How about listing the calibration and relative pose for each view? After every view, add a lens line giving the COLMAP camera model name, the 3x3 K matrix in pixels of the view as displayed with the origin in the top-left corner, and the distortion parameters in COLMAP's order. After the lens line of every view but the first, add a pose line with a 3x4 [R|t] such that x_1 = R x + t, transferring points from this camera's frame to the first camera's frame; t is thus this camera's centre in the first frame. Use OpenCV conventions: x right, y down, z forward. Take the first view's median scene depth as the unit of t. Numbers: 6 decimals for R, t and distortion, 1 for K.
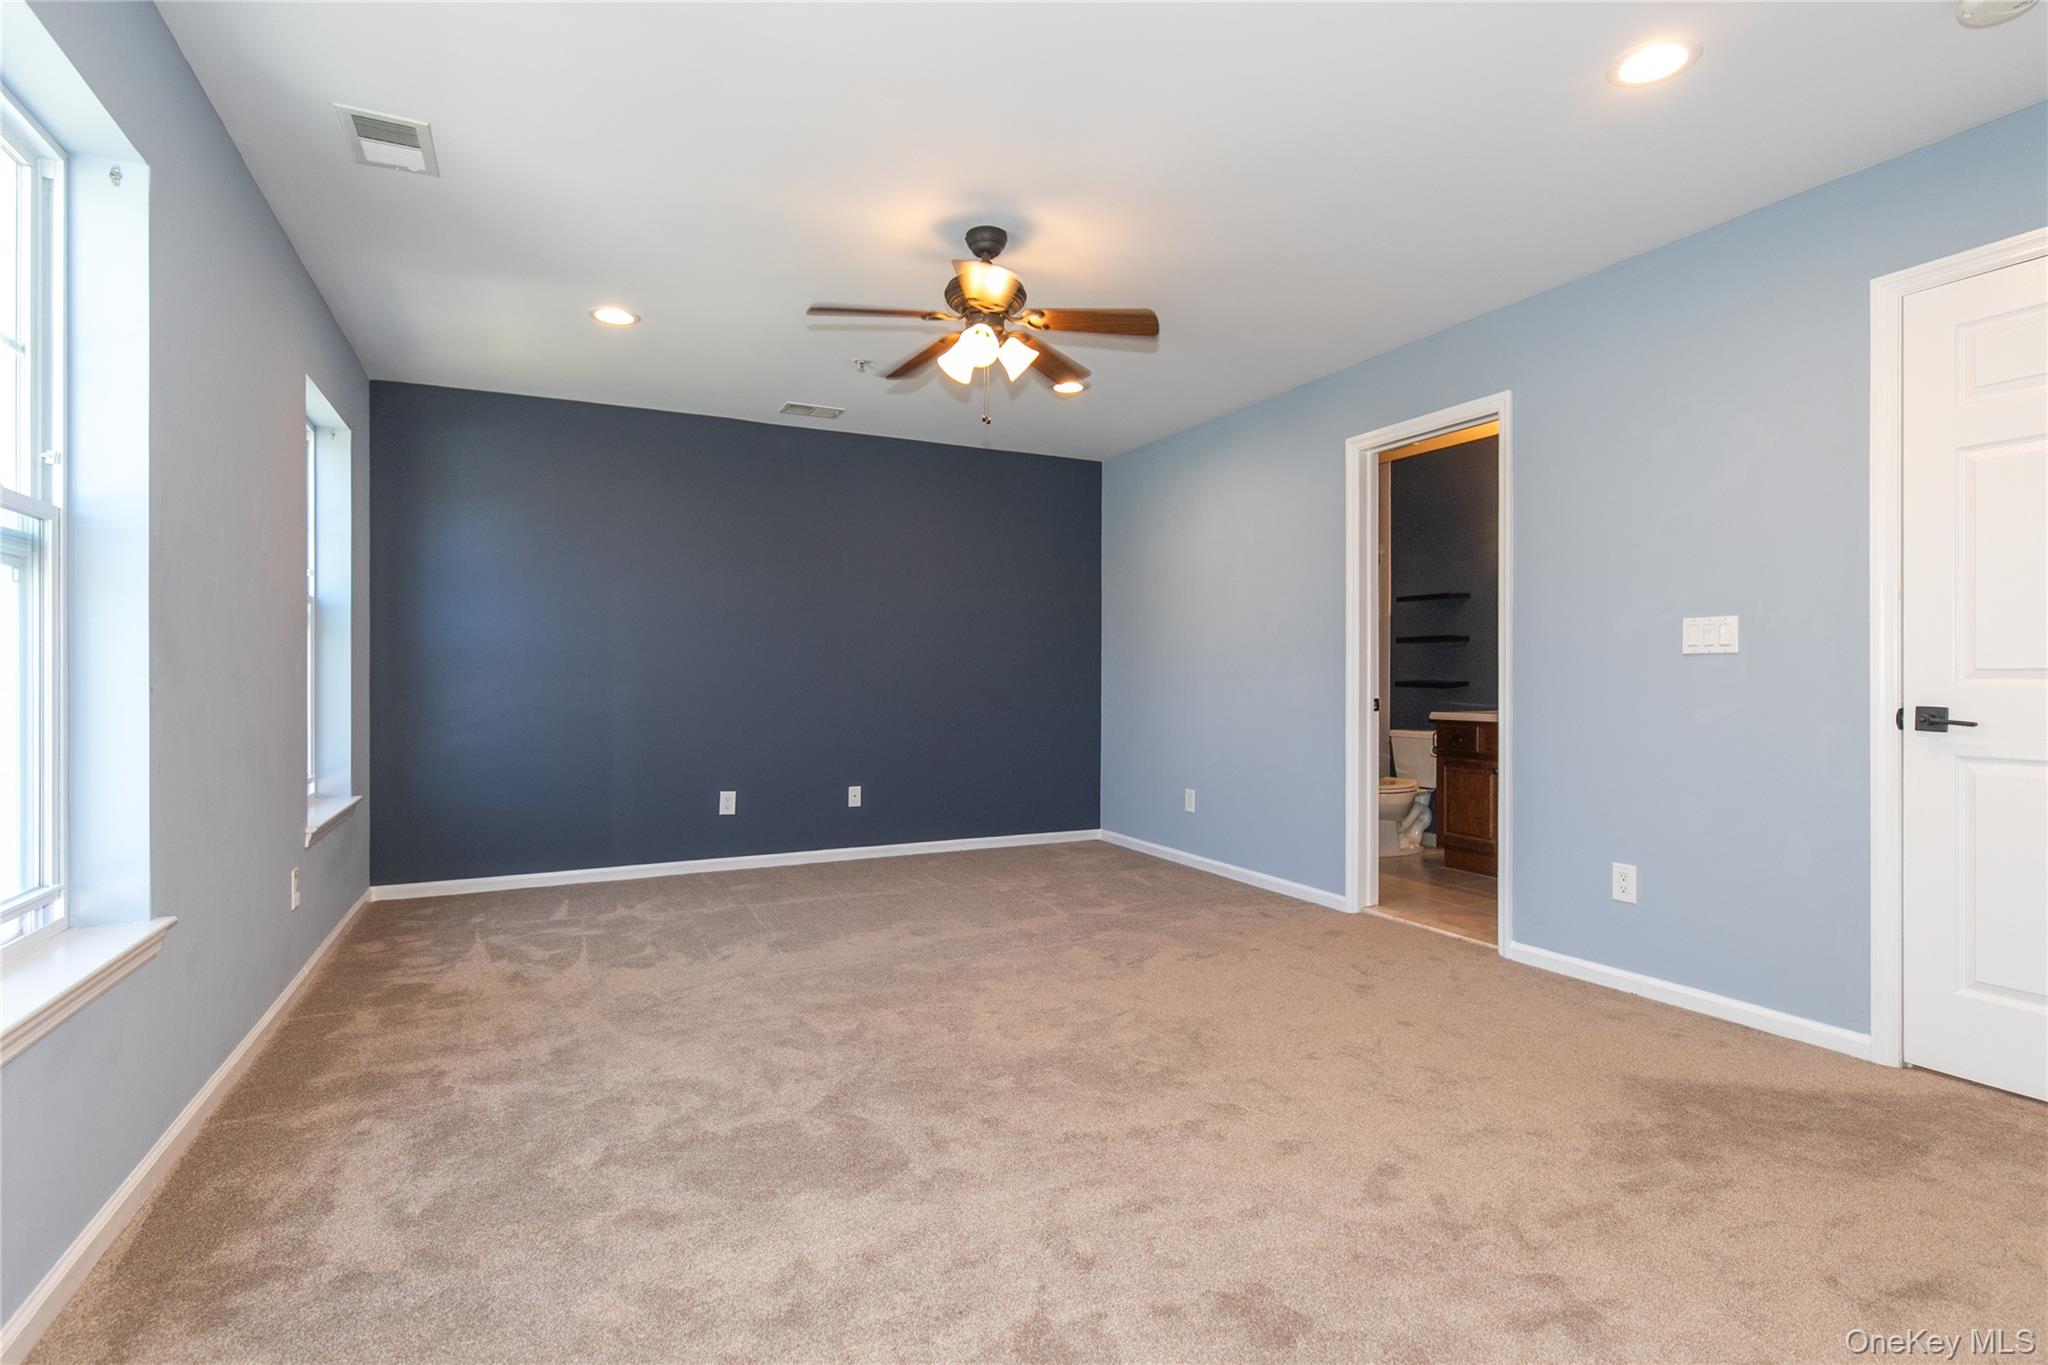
lens RADIAL K [[1004.9, 0, 1084.8], [0, 1004.9, 677.2], [0, 0, 1]] dist [-0.000071, -0.000136]
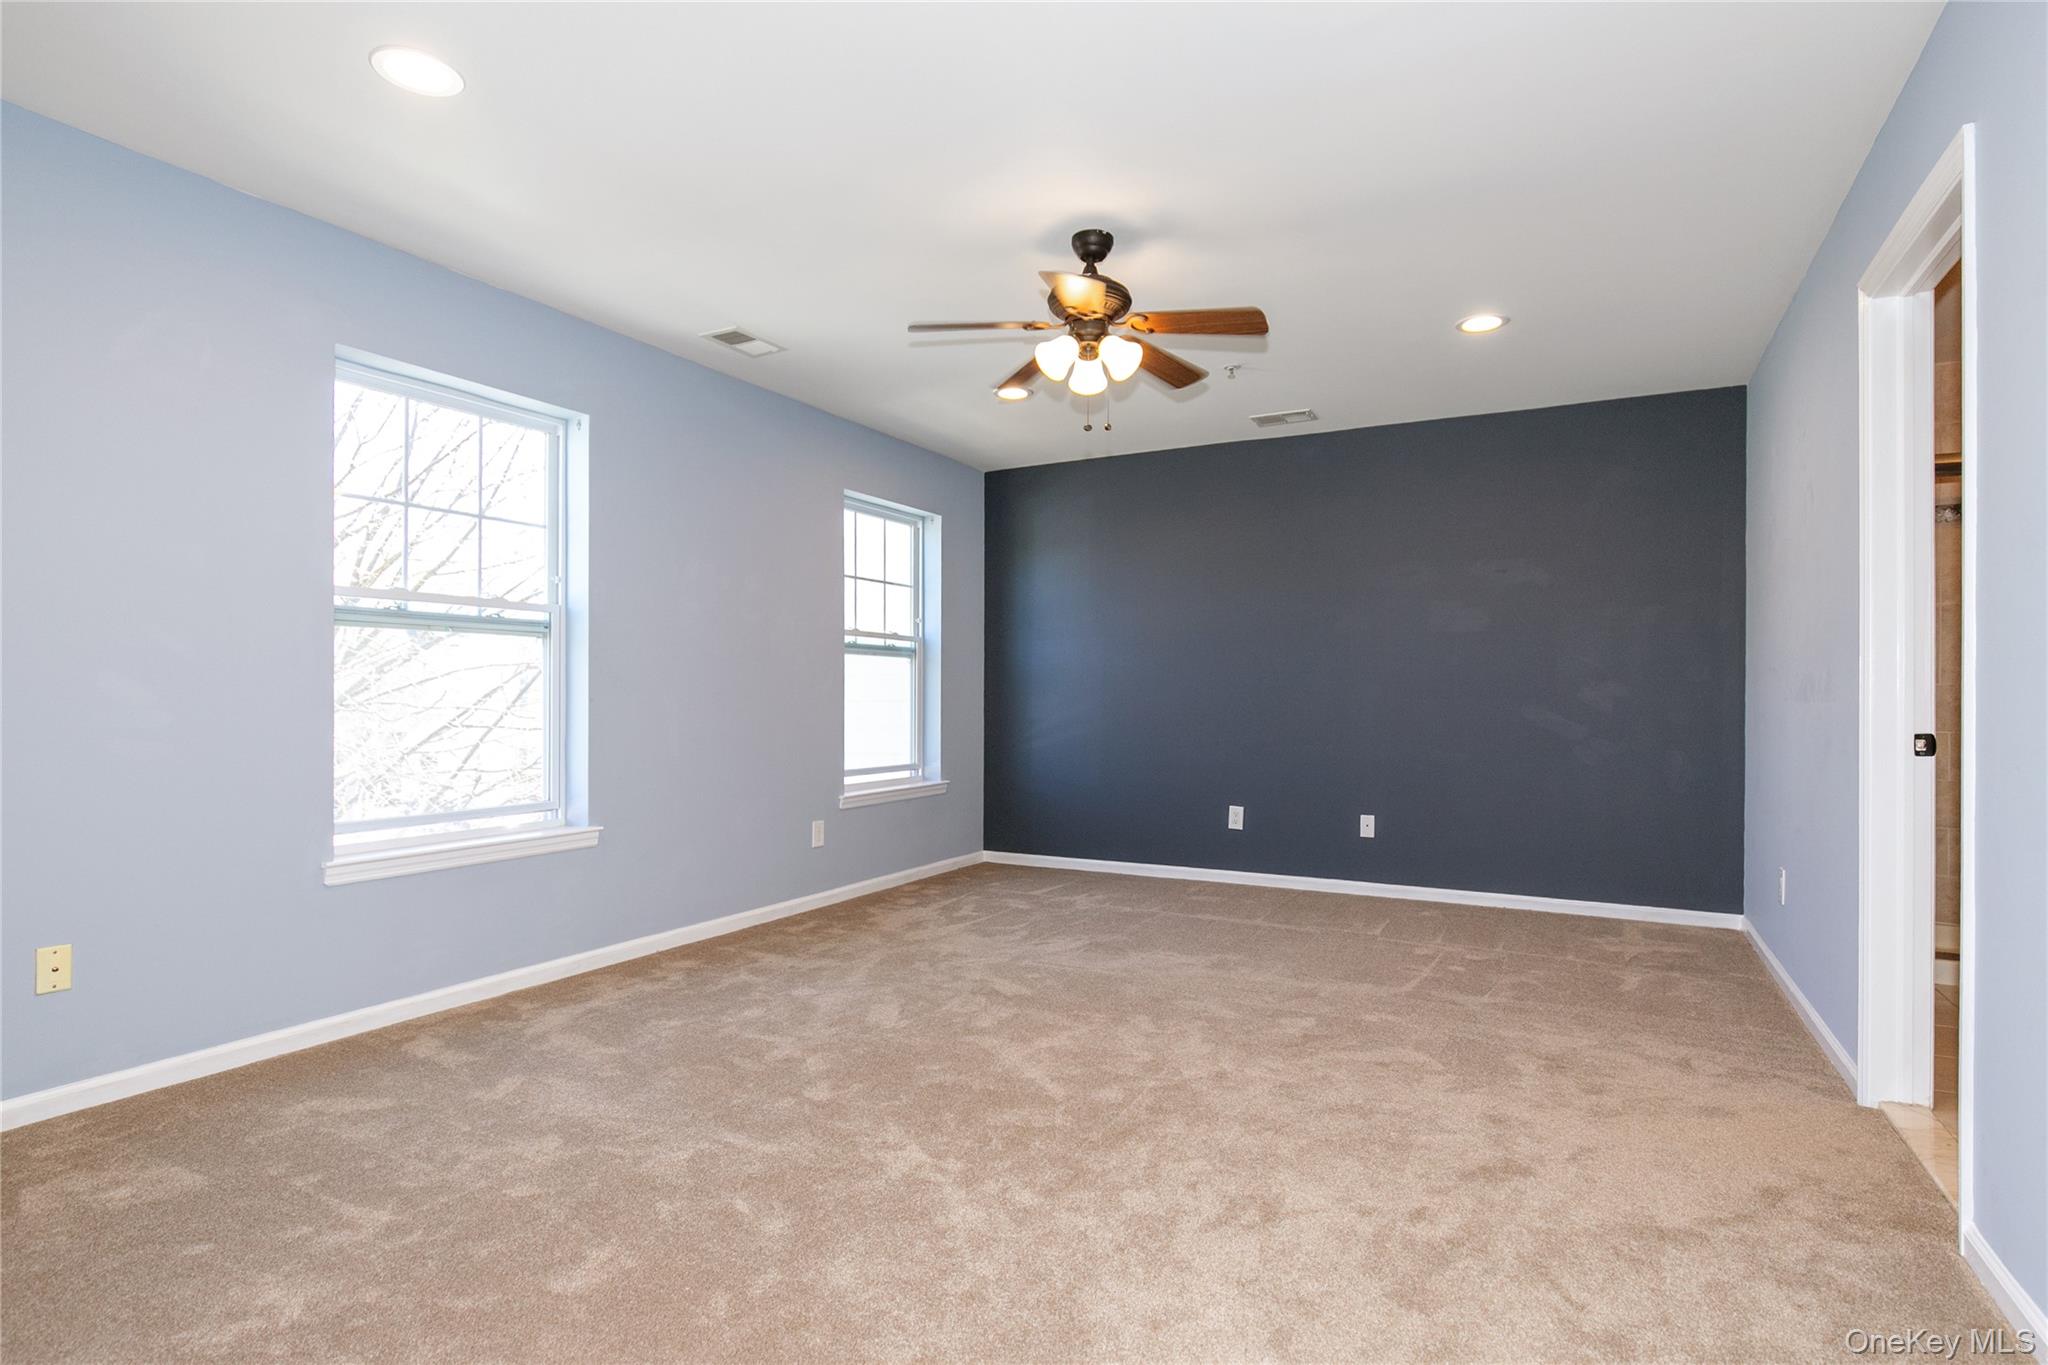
lens RADIAL K [[1062.3, 0, 1024.0], [0, 1062.3, 682.5], [0, 0, 1]] dist [0.001408, -0.001066]
pose [[0.554844, -0.009721, -0.831898, 0.651472], [-0.001467, 0.999919, -0.012663, 0.002992], [0.831953, 0.008247, 0.554784, 0.341296]]
